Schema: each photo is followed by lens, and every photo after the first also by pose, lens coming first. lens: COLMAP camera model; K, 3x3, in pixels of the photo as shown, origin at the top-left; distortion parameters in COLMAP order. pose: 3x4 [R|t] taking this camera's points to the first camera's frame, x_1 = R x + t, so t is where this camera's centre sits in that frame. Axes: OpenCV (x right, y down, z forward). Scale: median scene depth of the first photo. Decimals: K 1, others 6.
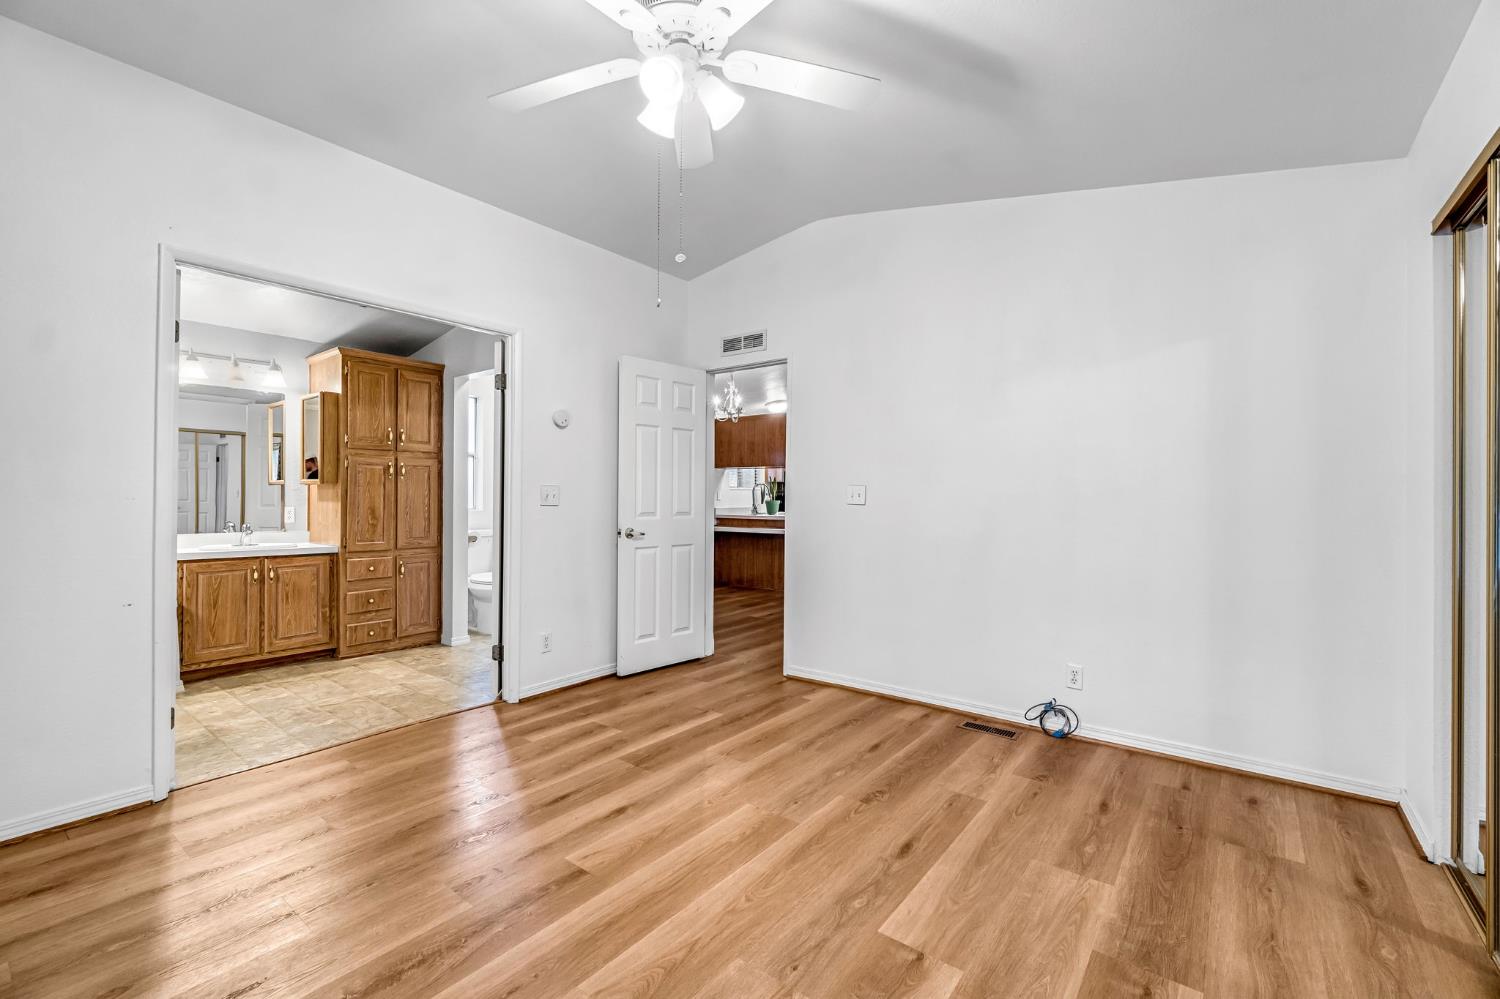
lens RADIAL K [[640.8, 0, 754.8], [0, 640.8, 497.4], [0, 0, 1]] dist [-0.010916, -0.000101]
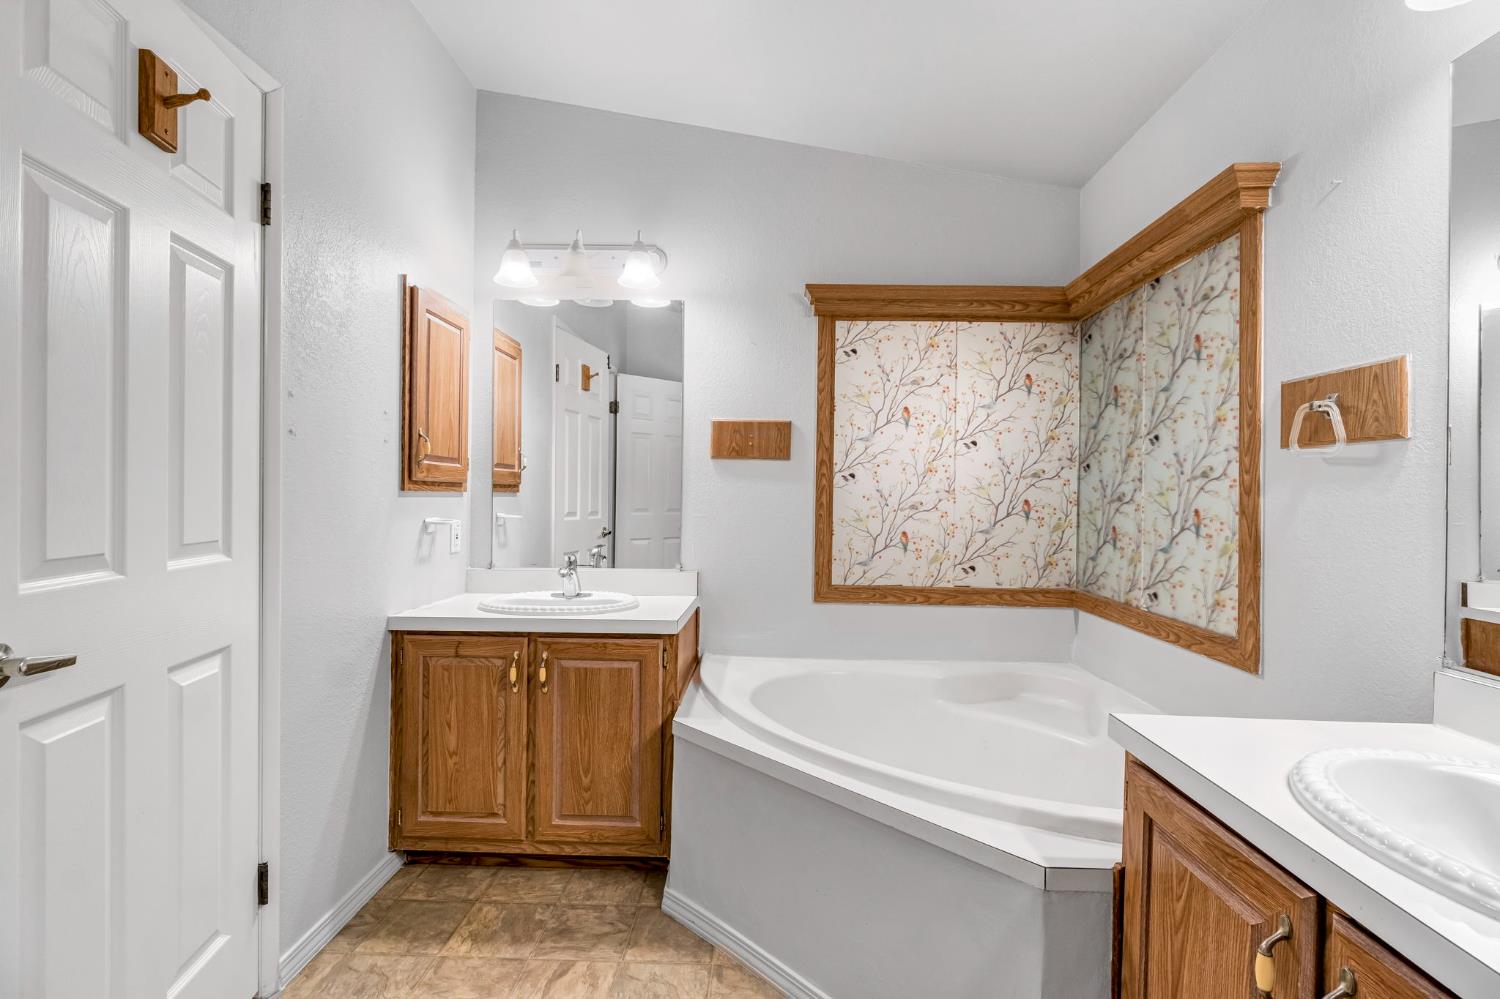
lens RADIAL K [[680.9, 0, 750.0], [0, 680.9, 499.5], [0, 0, 1]] dist [-0.002471, -0.000164]
pose [[-0.788682, -0.012336, -0.614677, -0.496625], [-0.018580, 0.999820, 0.003774, -0.004790], [0.614520, 0.014398, -0.788770, 0.948370]]
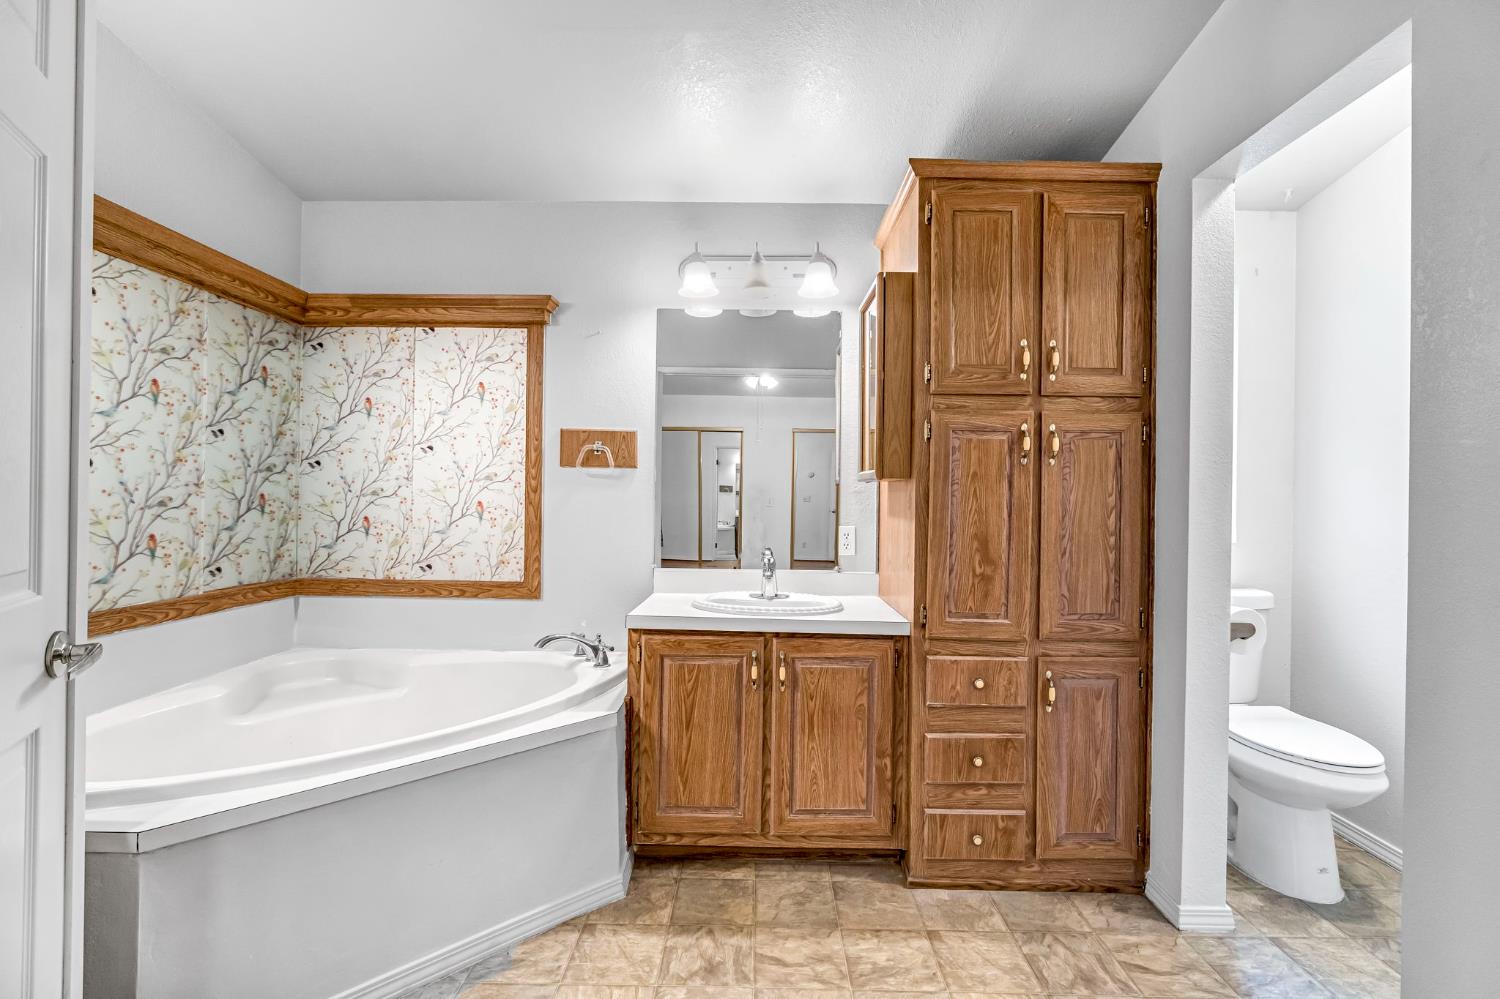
lens RADIAL K [[640.8, 0, 754.8], [0, 640.8, 497.4], [0, 0, 1]] dist [-0.010916, -0.000101]
pose [[0.608703, -0.000622, -0.793398, -0.360916], [-0.010522, 0.999905, -0.008857, -0.003323], [0.793329, 0.013739, 0.608639, 0.631112]]
